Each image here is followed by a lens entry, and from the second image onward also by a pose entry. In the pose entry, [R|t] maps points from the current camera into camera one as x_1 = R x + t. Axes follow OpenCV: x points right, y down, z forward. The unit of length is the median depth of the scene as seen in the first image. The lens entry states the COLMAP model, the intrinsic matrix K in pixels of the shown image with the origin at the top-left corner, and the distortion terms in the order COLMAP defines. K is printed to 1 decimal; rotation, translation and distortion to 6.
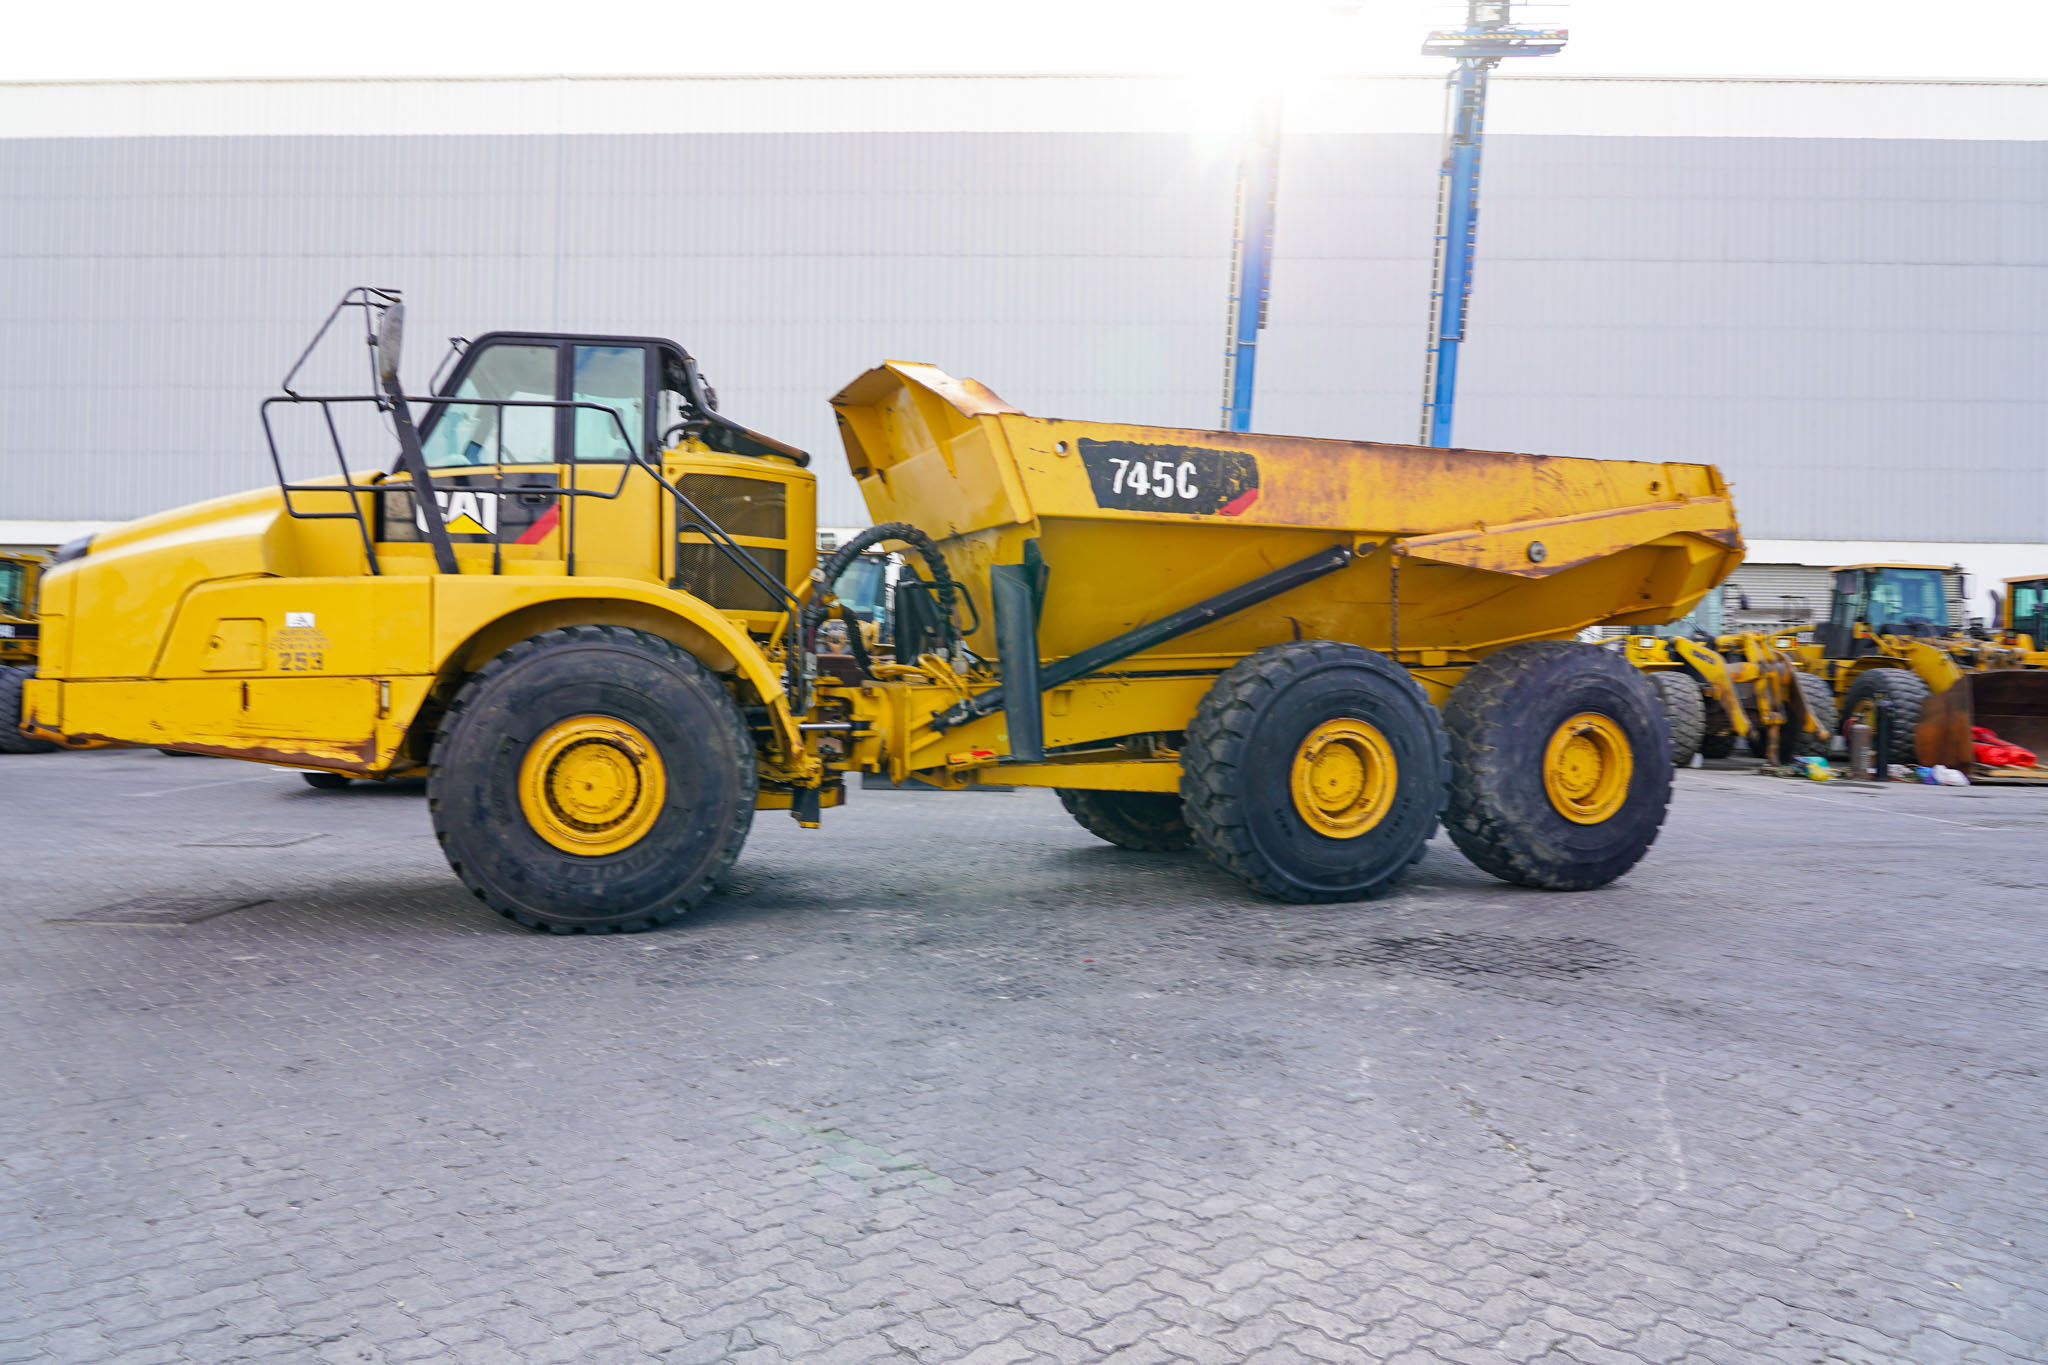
lens RADIAL K [[1380.1, 0, 1031.1], [0, 1380.1, 688.0], [0, 0, 1]] dist [-0.028935, 0.013874]
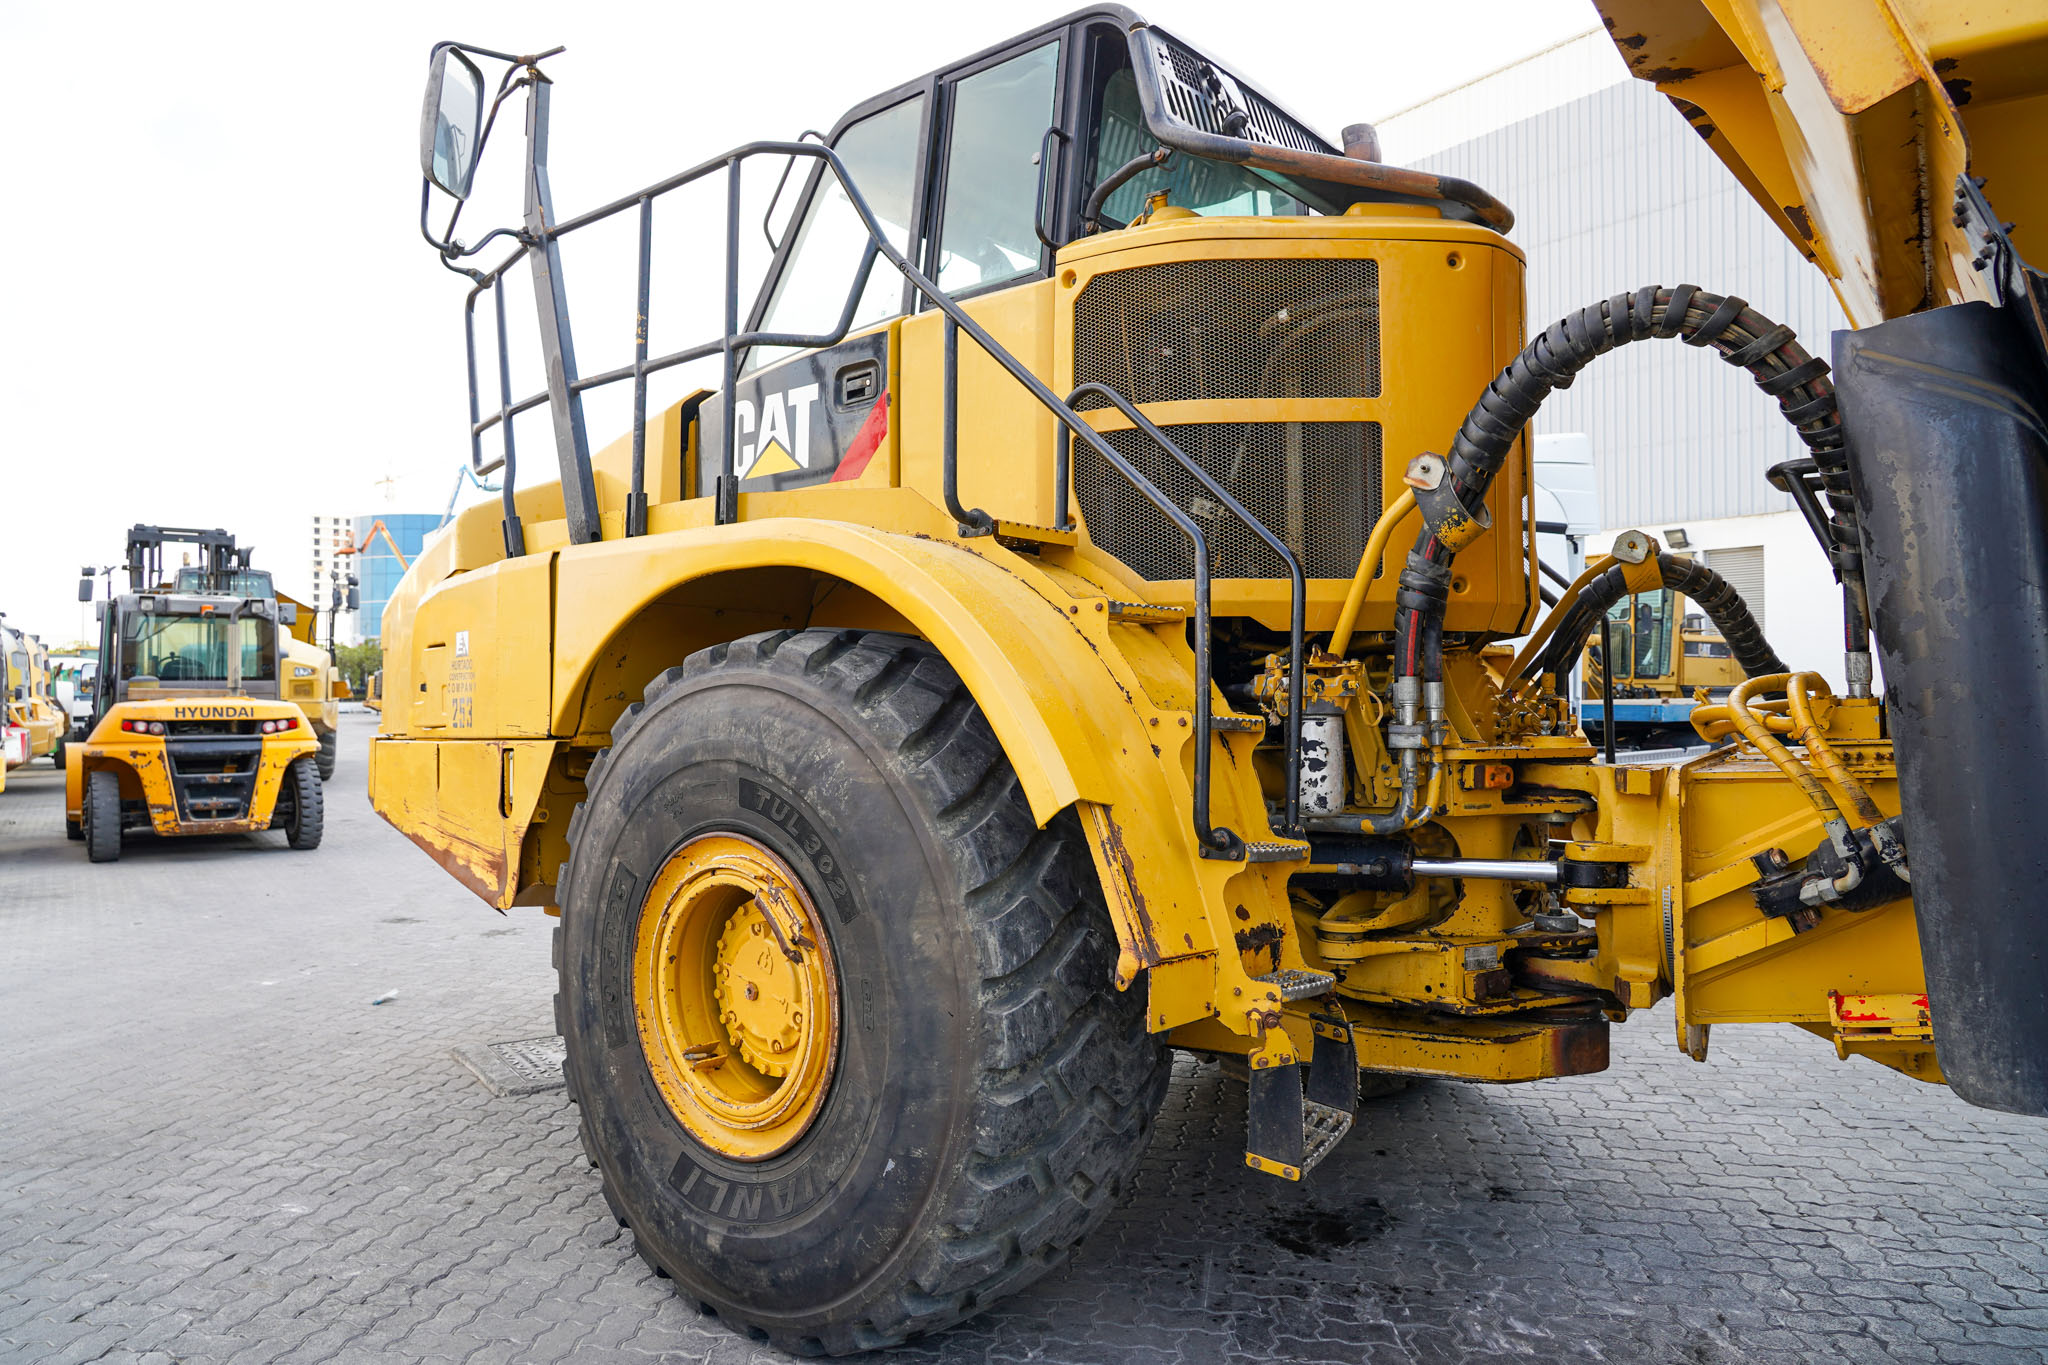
lens RADIAL K [[1380.1, 0, 1036.2], [0, 1380.1, 664.3], [0, 0, 1]] dist [-0.028935, 0.013874]
pose [[0.606213, -0.026676, -0.794855, 0.081887], [0.001246, 0.999468, -0.032592, -0.017705], [0.795301, 0.018767, 0.605924, 0.711789]]
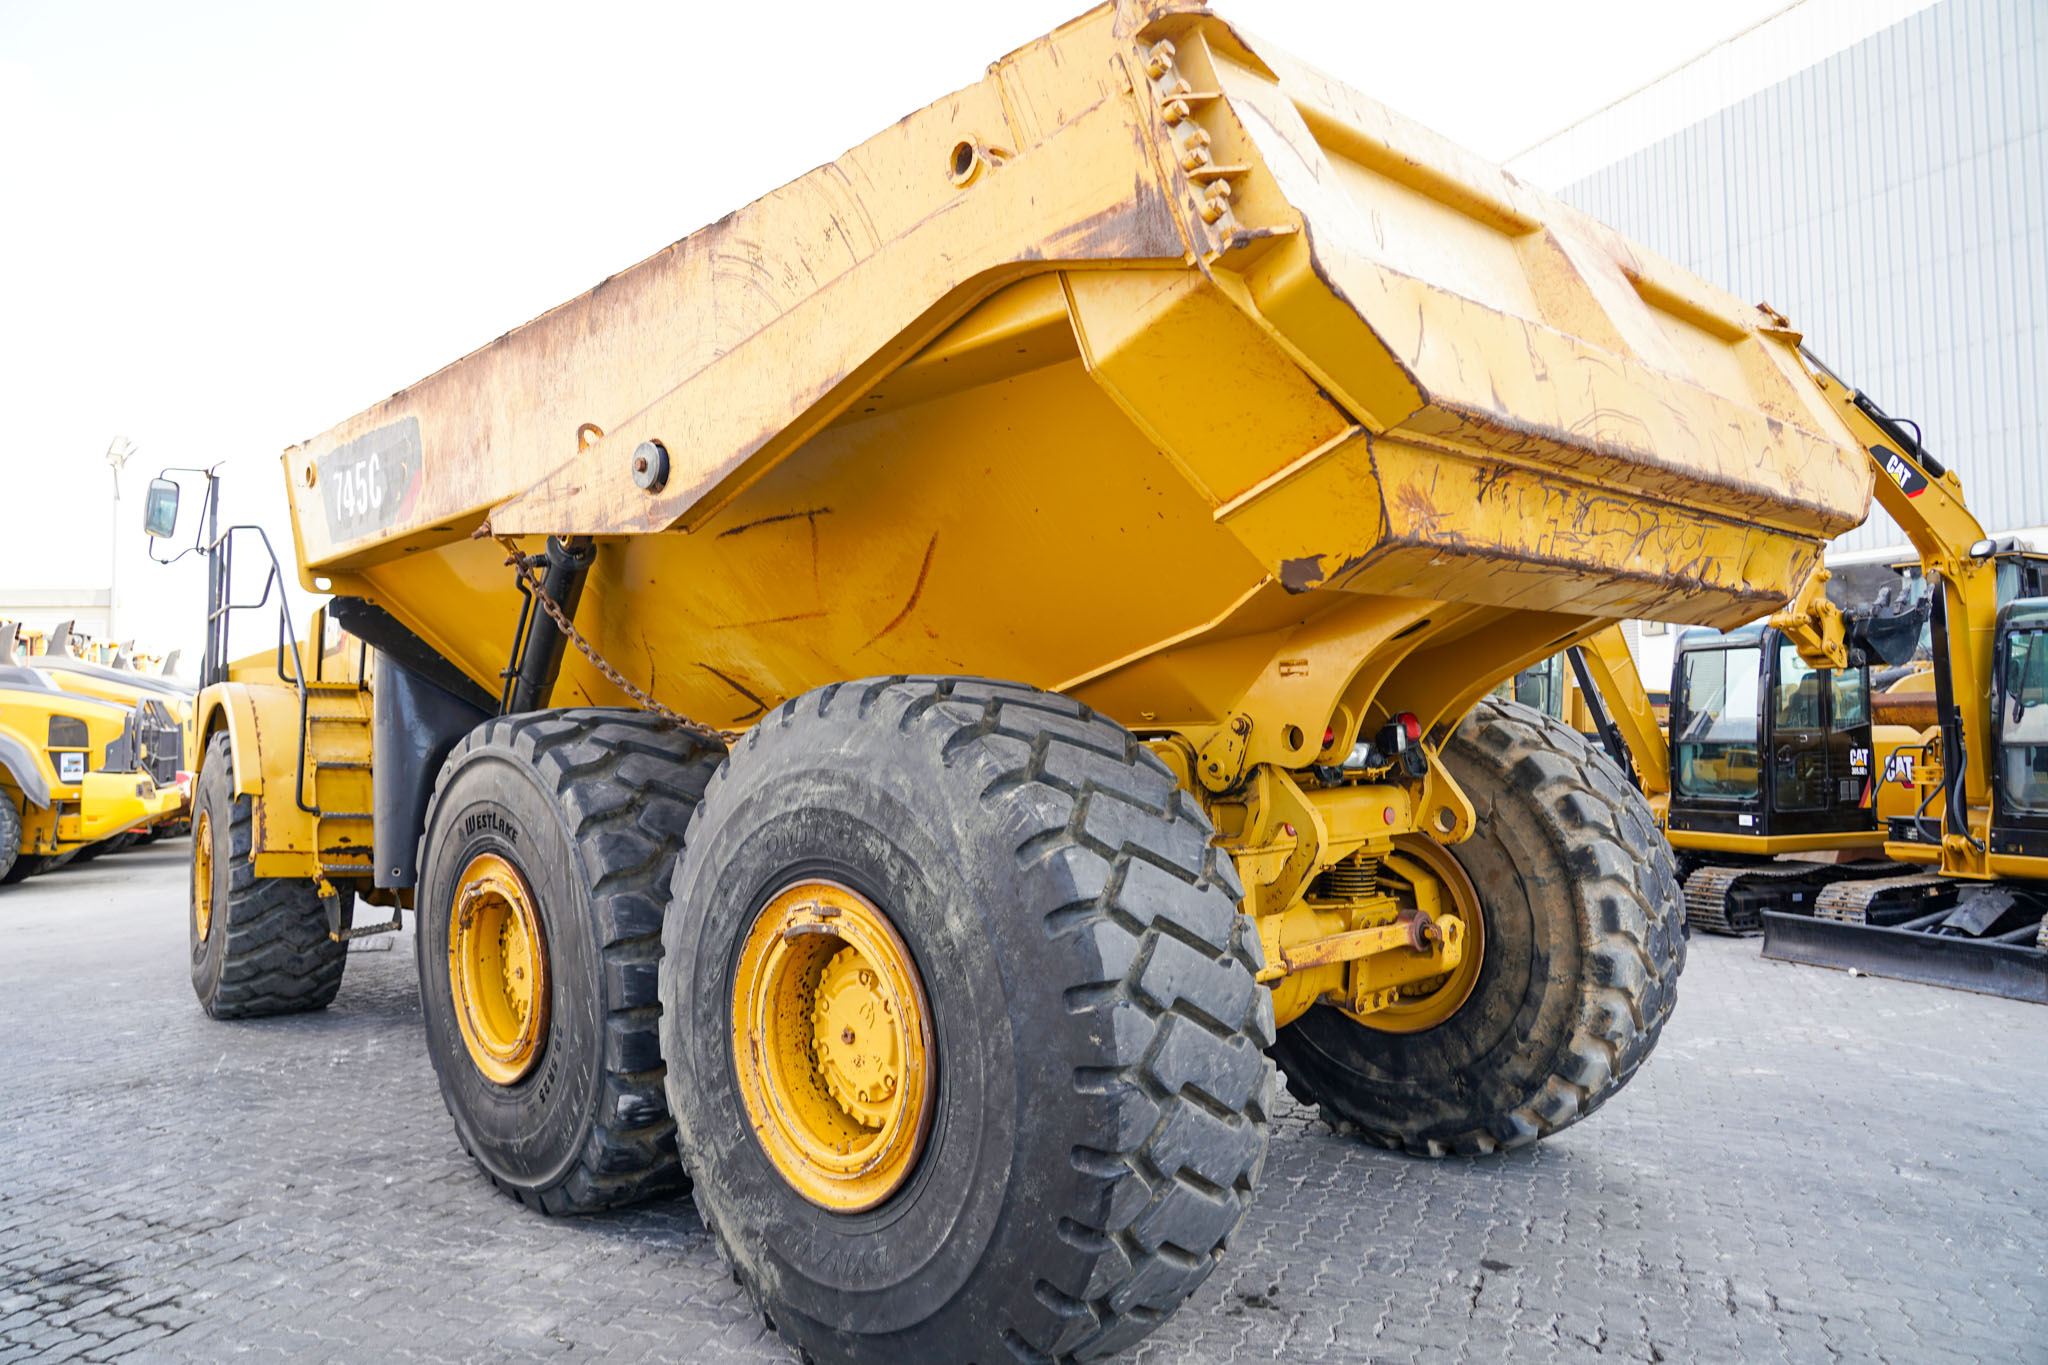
lens RADIAL K [[1380.1, 0, 1024.9], [0, 1380.1, 672.8], [0, 0, 1]] dist [-0.028935, 0.013874]
pose [[0.416030, -0.061567, -0.907264, 0.828629], [0.006378, 0.997878, -0.064791, -0.013139], [0.909328, 0.021169, 0.415540, 0.999099]]
